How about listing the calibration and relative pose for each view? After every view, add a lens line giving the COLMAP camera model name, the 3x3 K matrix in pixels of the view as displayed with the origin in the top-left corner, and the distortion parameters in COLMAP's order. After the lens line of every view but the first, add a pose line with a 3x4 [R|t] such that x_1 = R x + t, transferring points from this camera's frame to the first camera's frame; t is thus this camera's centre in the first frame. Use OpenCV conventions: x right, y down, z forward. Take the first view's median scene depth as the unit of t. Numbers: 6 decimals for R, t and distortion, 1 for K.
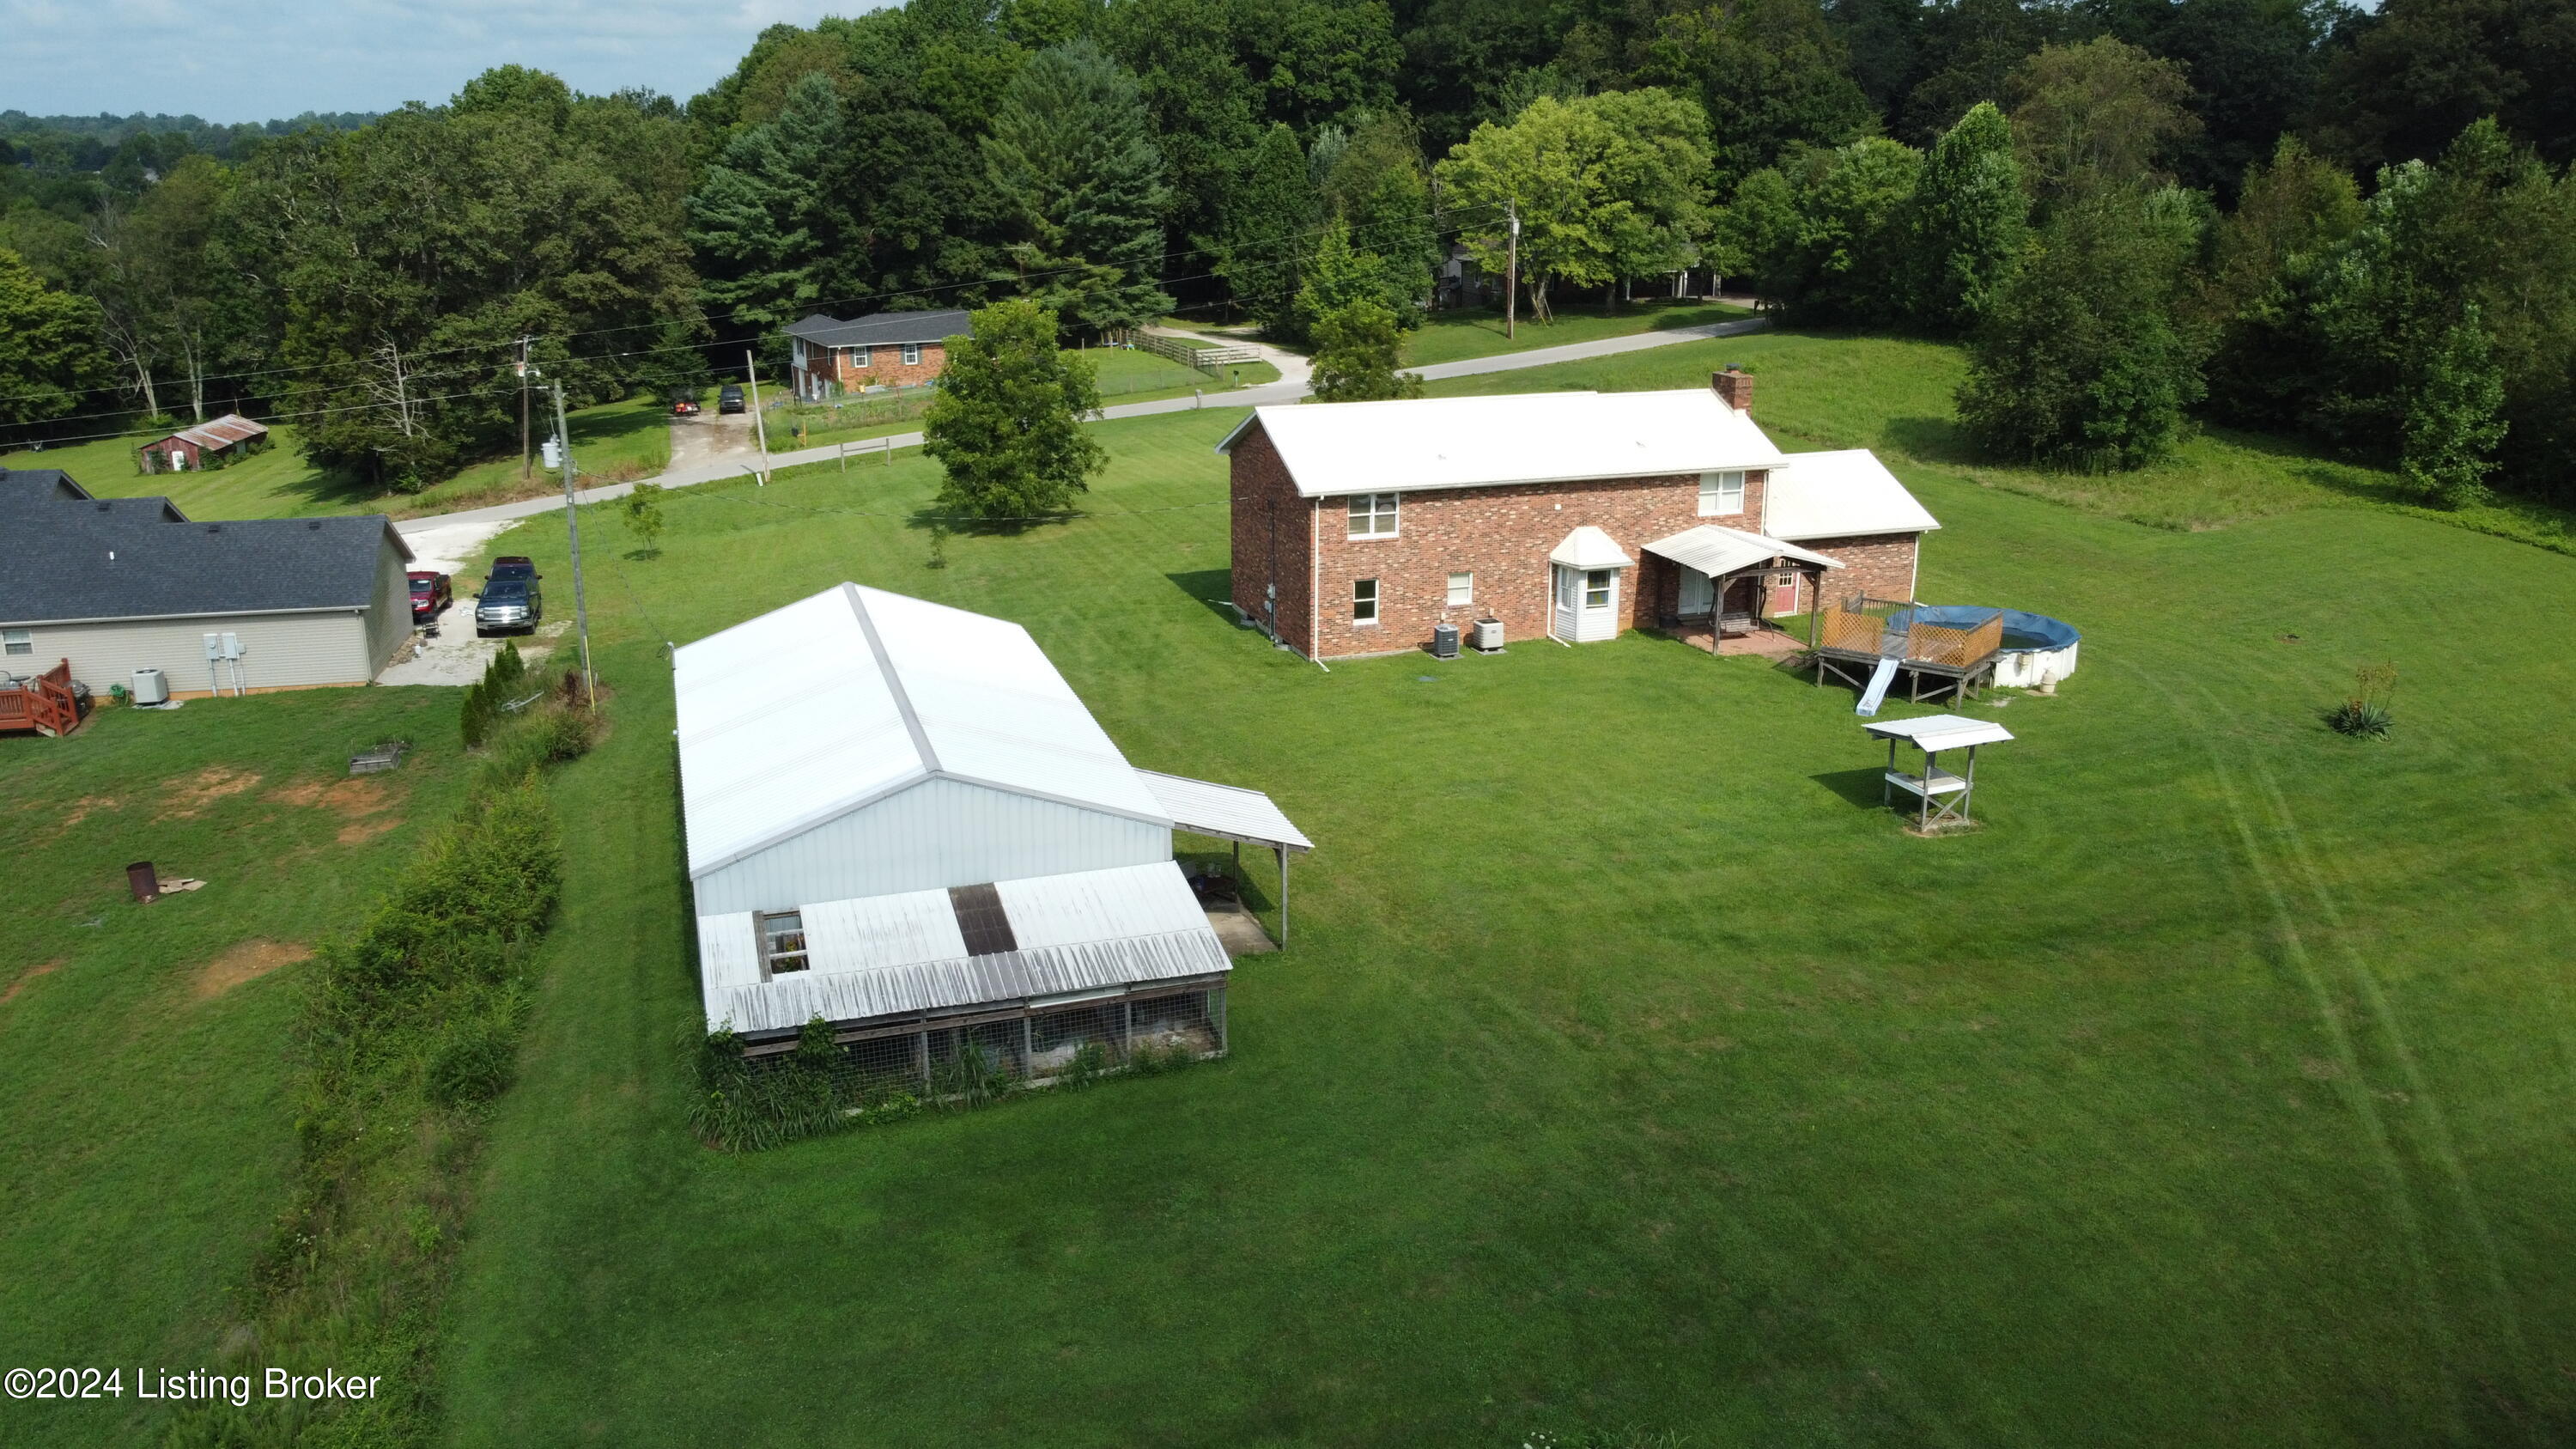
lens RADIAL K [[1933.1, 0, 1280.7], [0, 1933.1, 728.5], [0, 0, 1]] dist [0.002057, -0.008944]
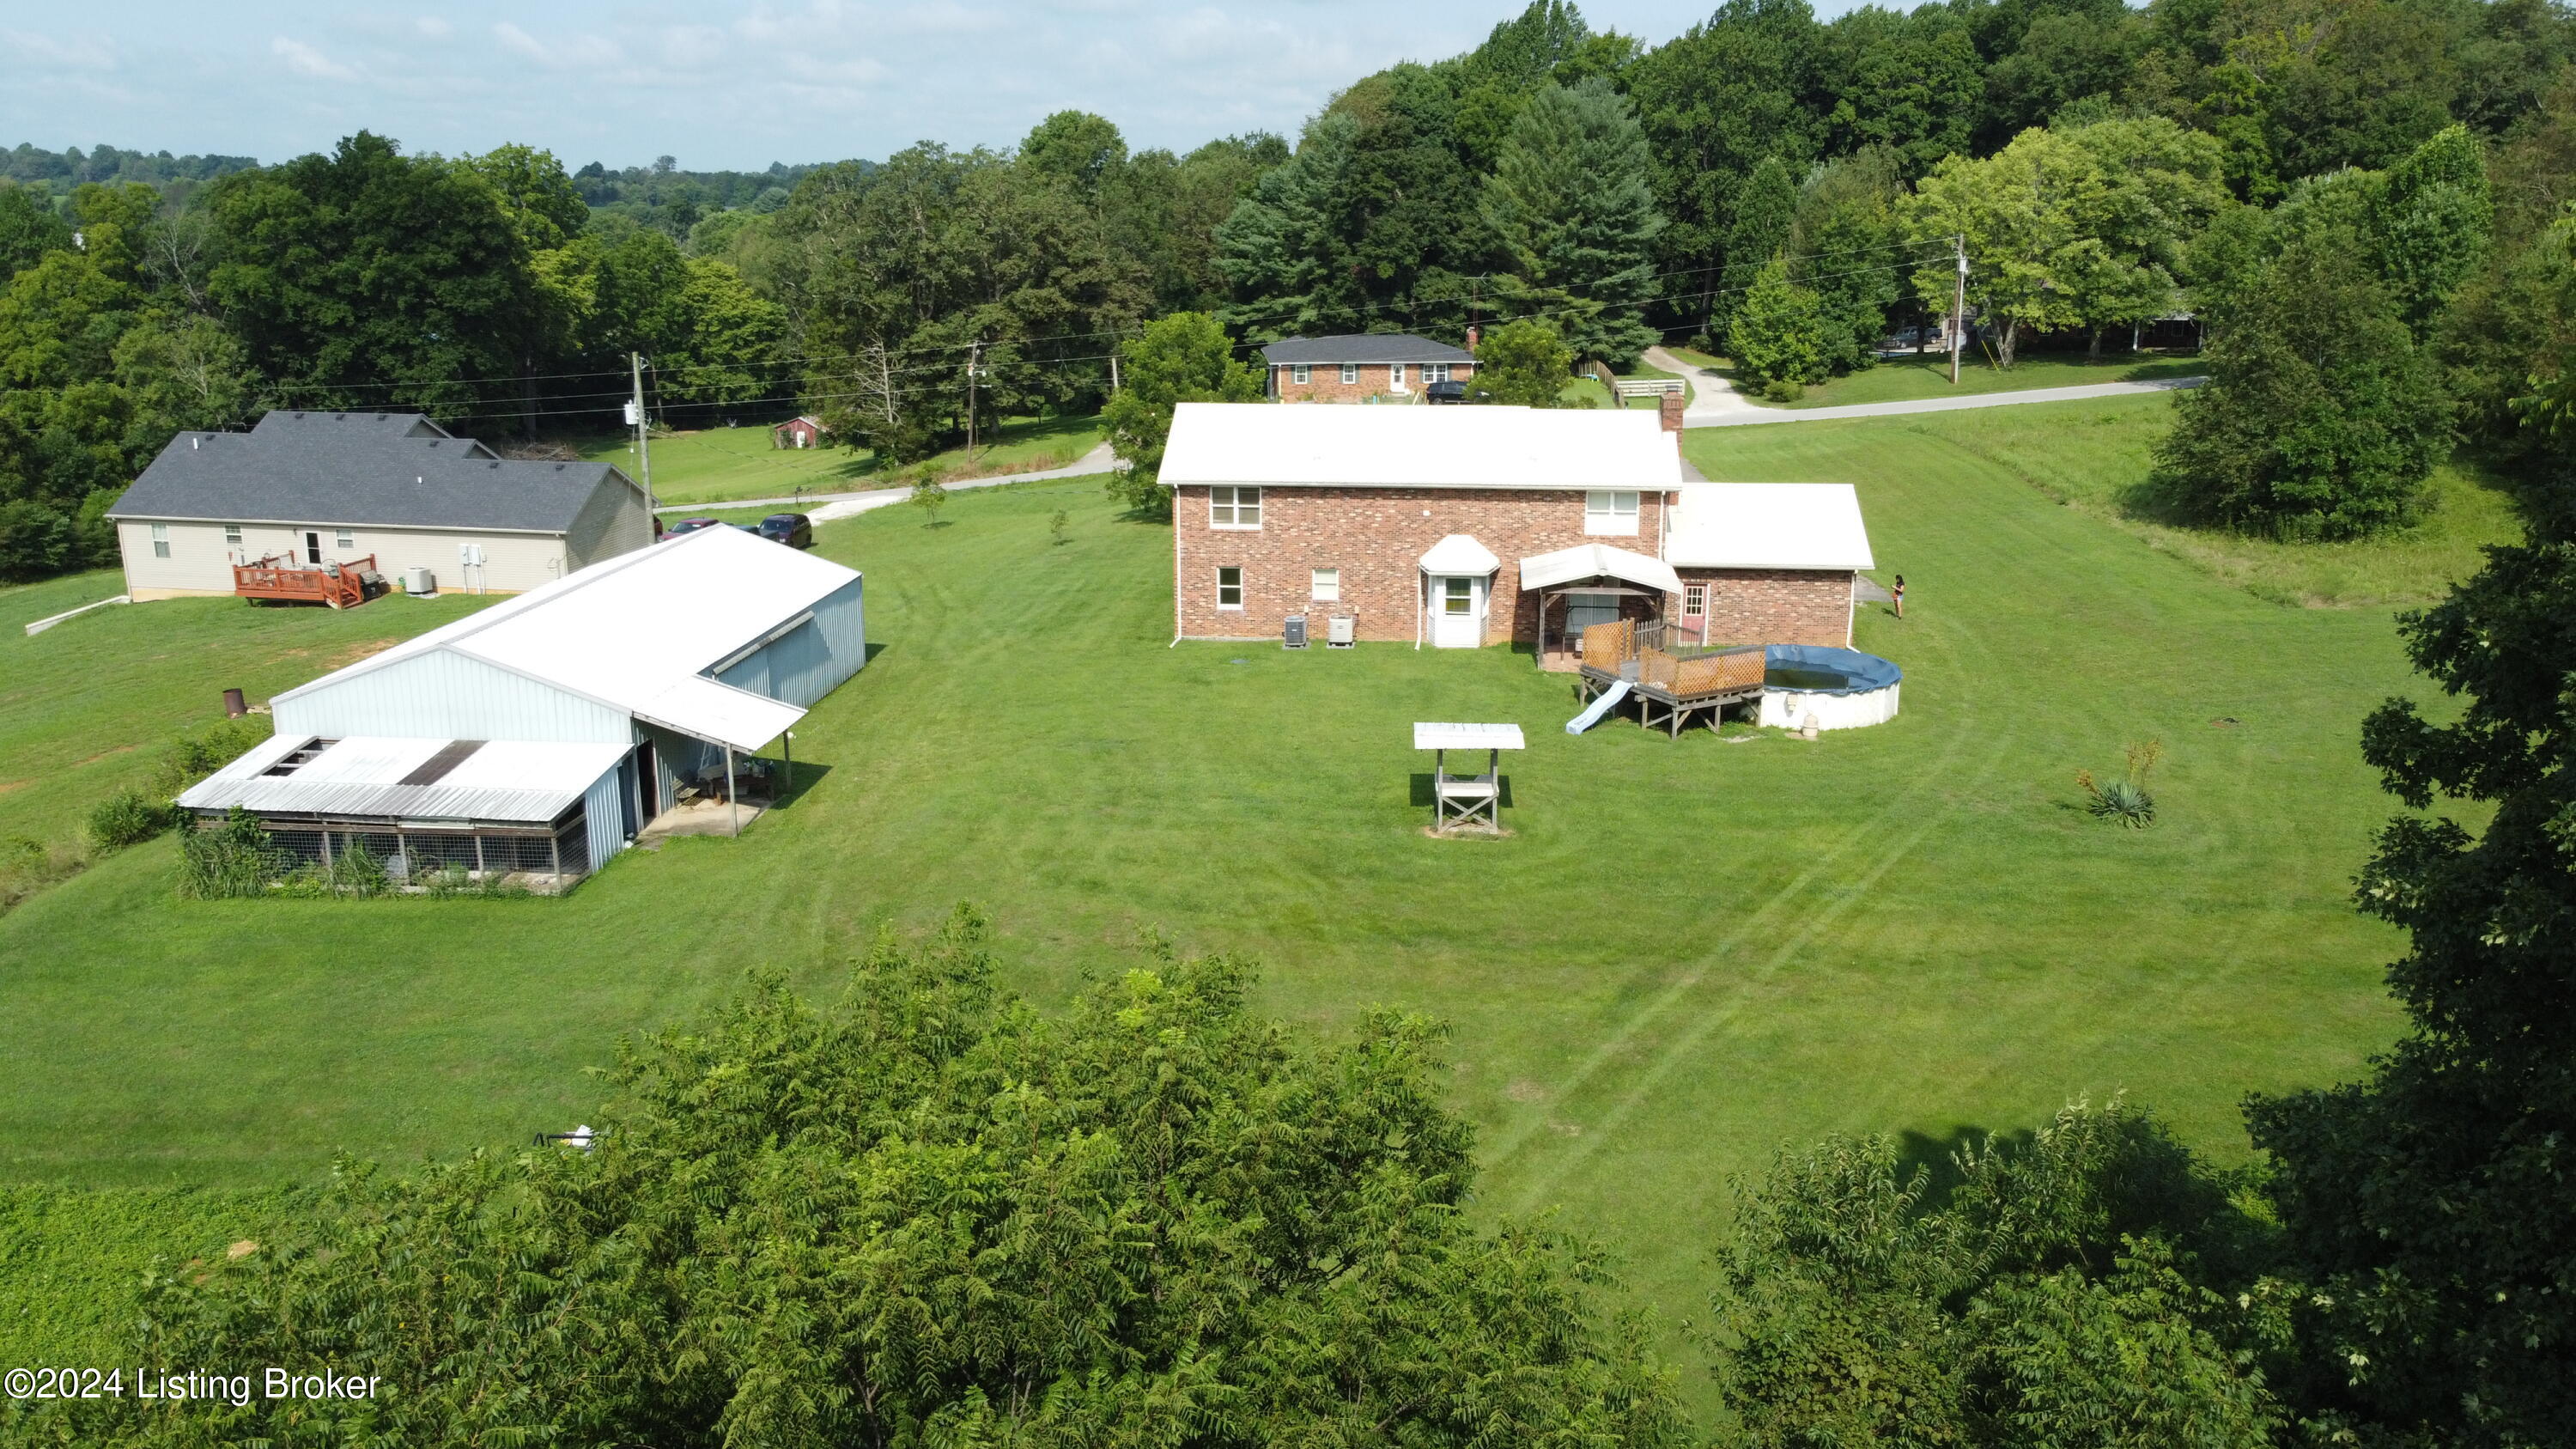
lens RADIAL K [[1933.1, 0, 1280.3], [0, 1933.1, 725.0], [0, 0, 1]] dist [0.002057, -0.008944]
pose [[0.912411, 0.110135, -0.394177, 0.210677], [-0.119660, 0.992815, 0.000419, 0.002436], [0.391391, 0.046785, 0.919034, 0.014999]]
